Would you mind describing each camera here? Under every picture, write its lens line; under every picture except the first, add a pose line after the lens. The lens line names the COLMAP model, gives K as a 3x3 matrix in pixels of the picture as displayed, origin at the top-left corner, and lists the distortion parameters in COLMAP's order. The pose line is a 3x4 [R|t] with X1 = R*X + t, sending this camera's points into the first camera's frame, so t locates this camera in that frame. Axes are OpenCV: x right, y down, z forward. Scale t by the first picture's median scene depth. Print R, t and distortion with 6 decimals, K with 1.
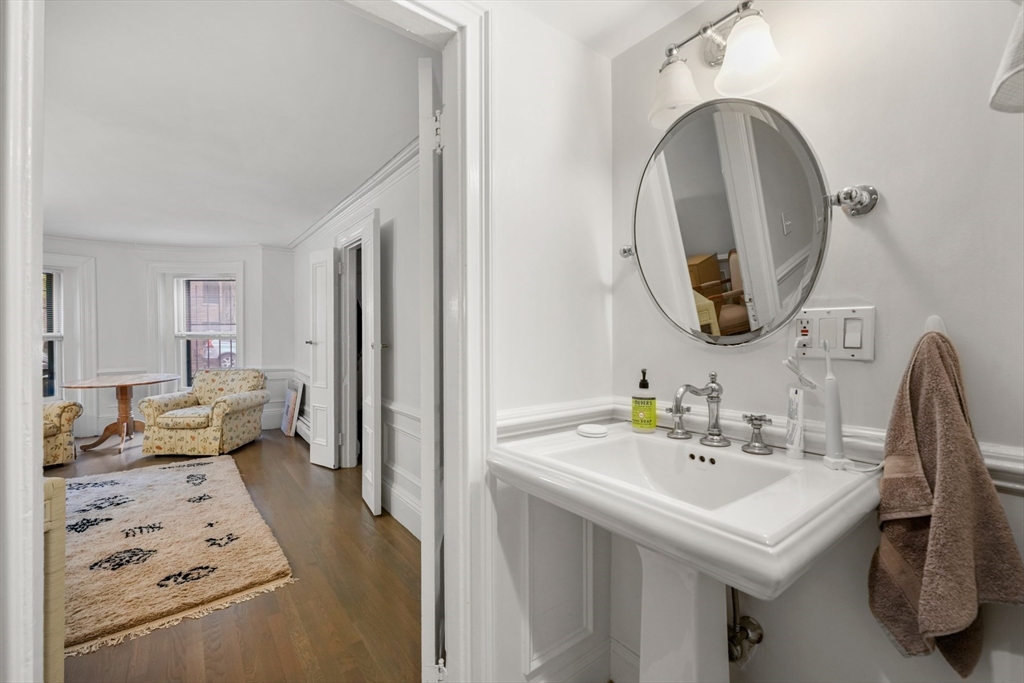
lens RADIAL K [[425.8, 0, 515.1], [0, 425.8, 336.6], [0, 0, 1]] dist [0.000229, 0.000172]
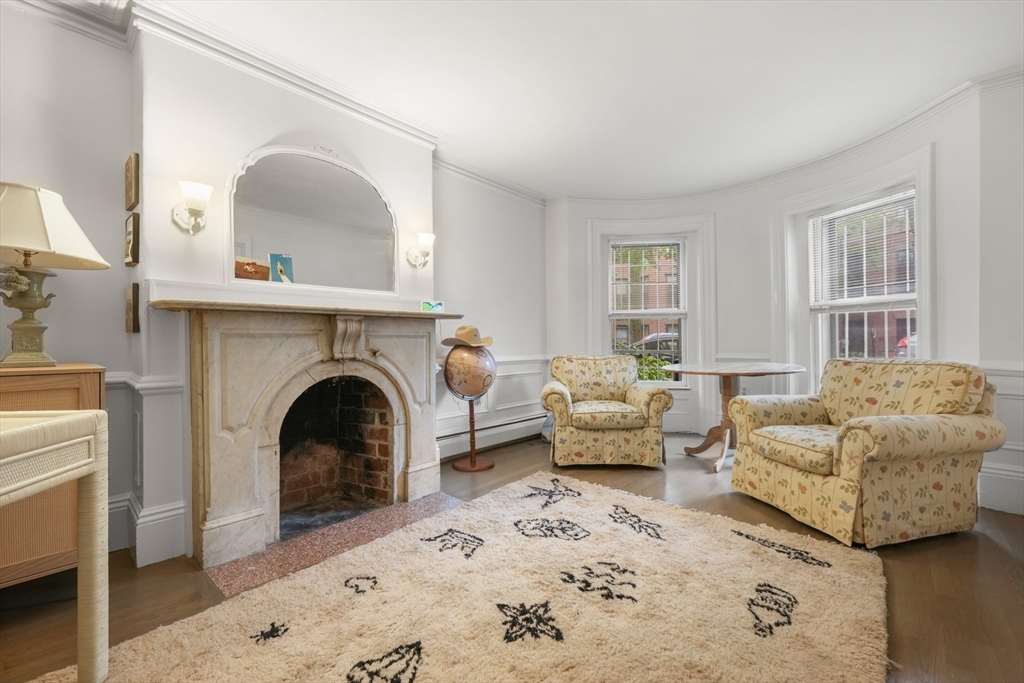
lens RADIAL K [[425.8, 0, 515.1], [0, 425.8, 336.6], [0, 0, 1]] dist [0.000229, 0.000172]
pose [[0.190968, -0.004188, -0.981587, -0.312221], [-0.005628, 0.999970, -0.005361, 0.060111], [0.981580, 0.006548, 0.190938, 0.546163]]
